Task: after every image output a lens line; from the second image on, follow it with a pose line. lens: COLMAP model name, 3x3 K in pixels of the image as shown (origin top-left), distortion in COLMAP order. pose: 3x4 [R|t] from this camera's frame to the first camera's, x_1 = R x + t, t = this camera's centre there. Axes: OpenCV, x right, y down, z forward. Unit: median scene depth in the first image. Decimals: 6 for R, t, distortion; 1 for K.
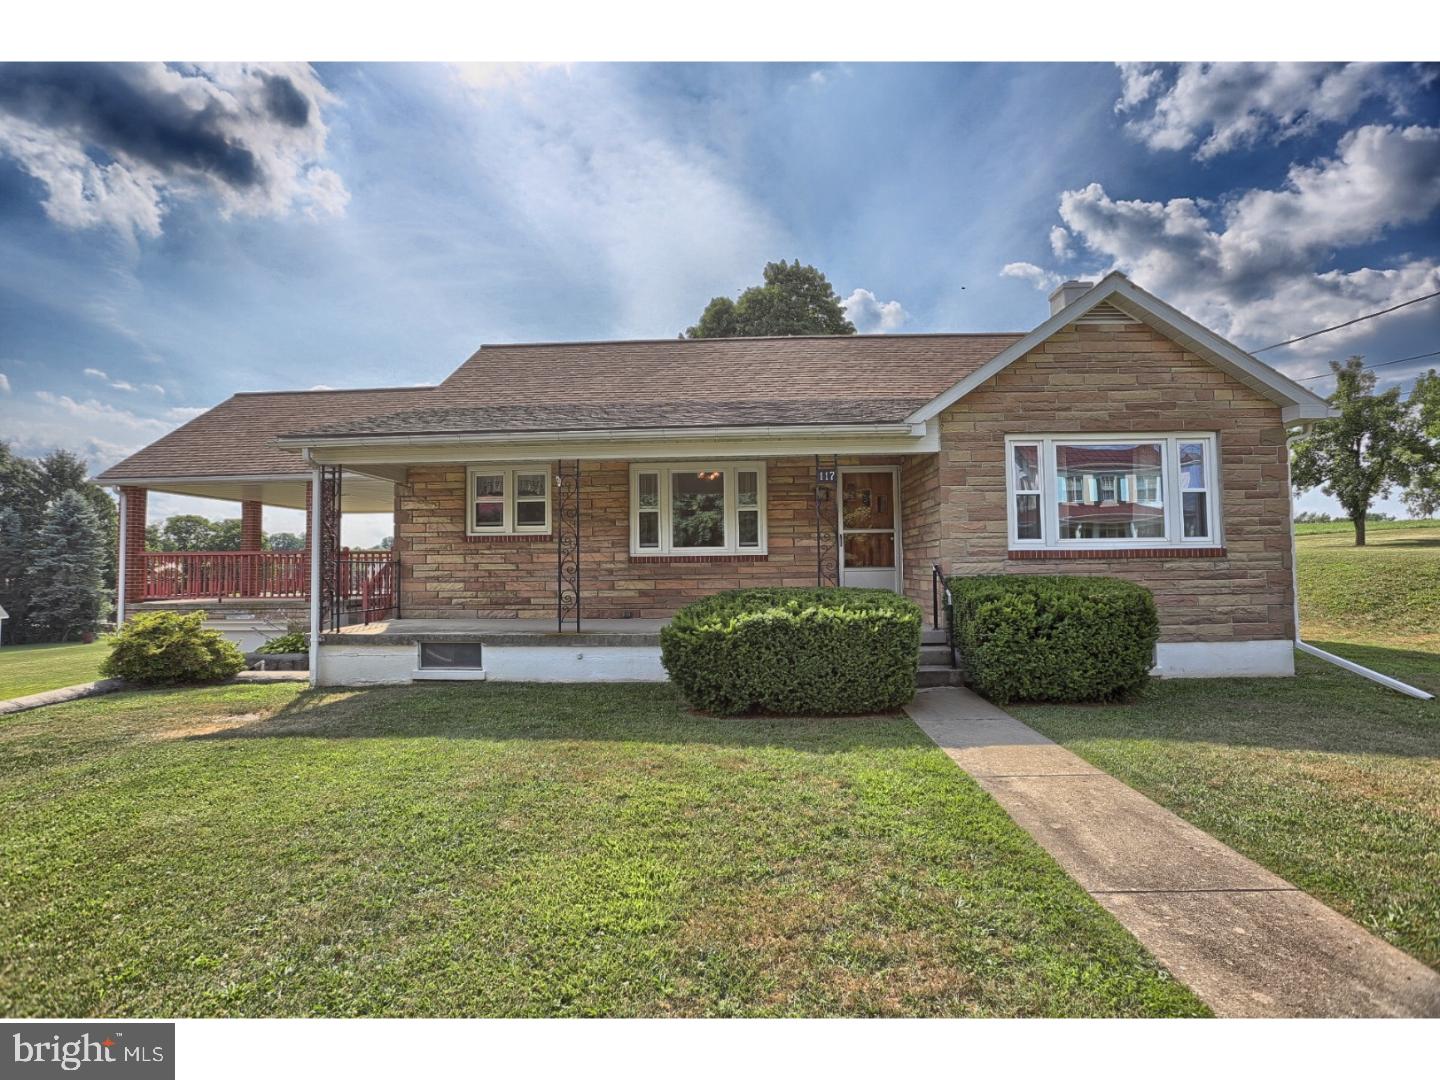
lens RADIAL K [[727.1, 0, 718.8], [0, 727.1, 508.4], [0, 0, 1]] dist [-0.117044, 0.061943]
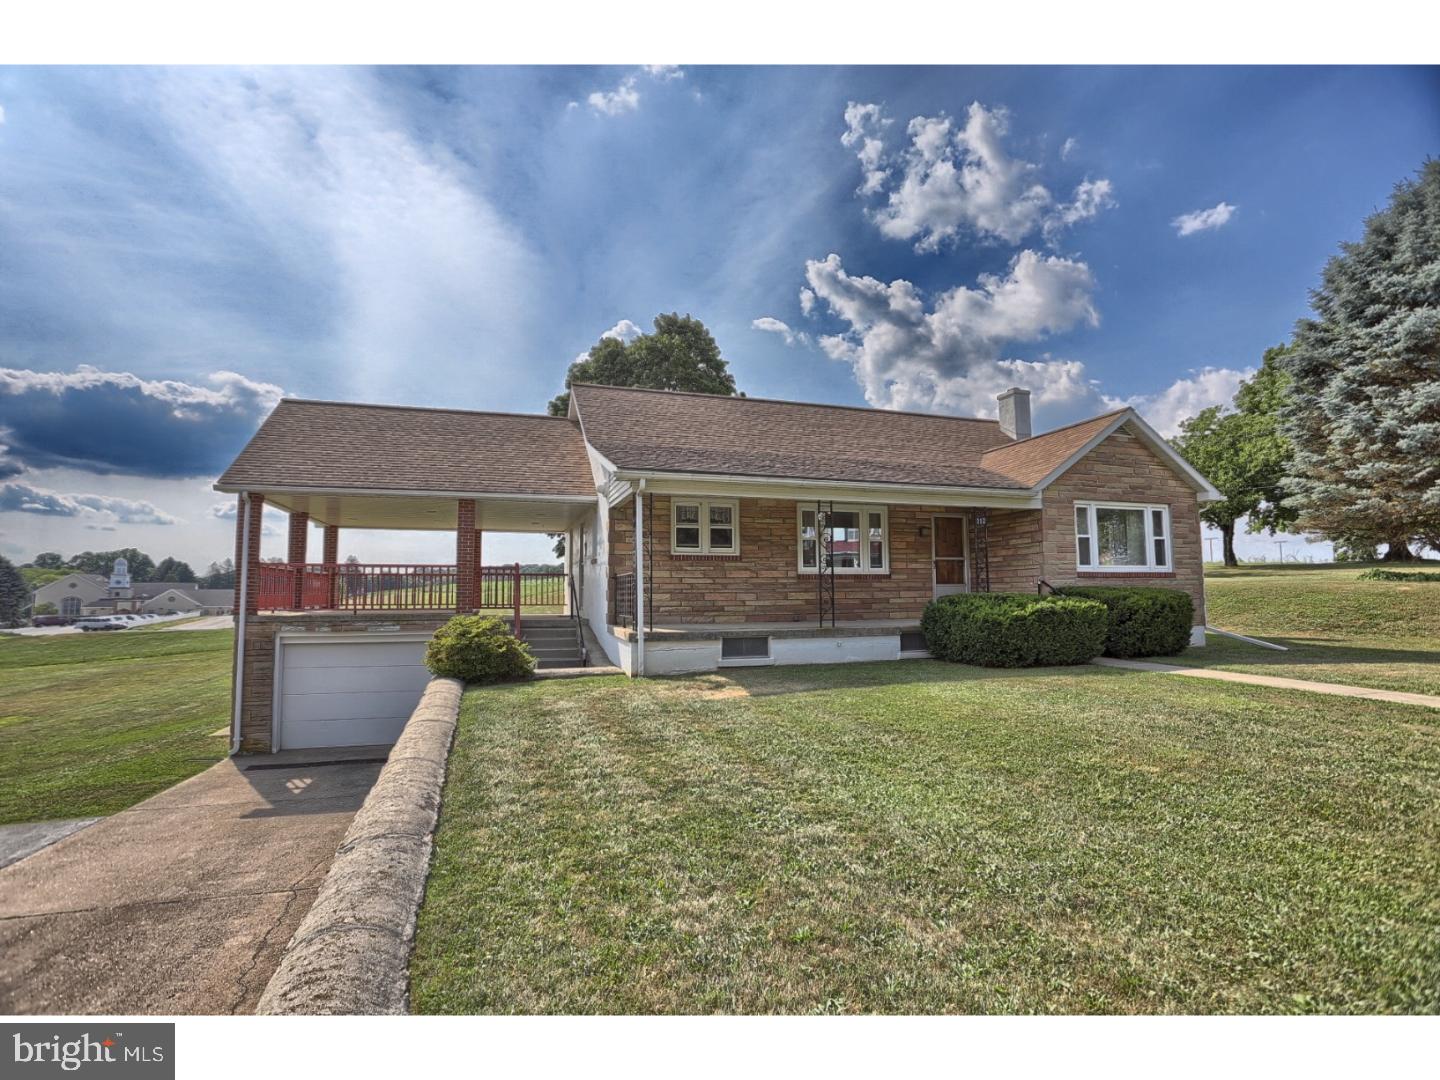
lens RADIAL K [[727.1, 0, 718.8], [0, 727.1, 508.4], [0, 0, 1]] dist [-0.117044, 0.061943]
pose [[0.935277, 0.049973, 0.350370, -0.711552], [-0.035788, 0.998261, -0.046849, 0.015057], [-0.352102, 0.031277, 0.935439, -0.169357]]
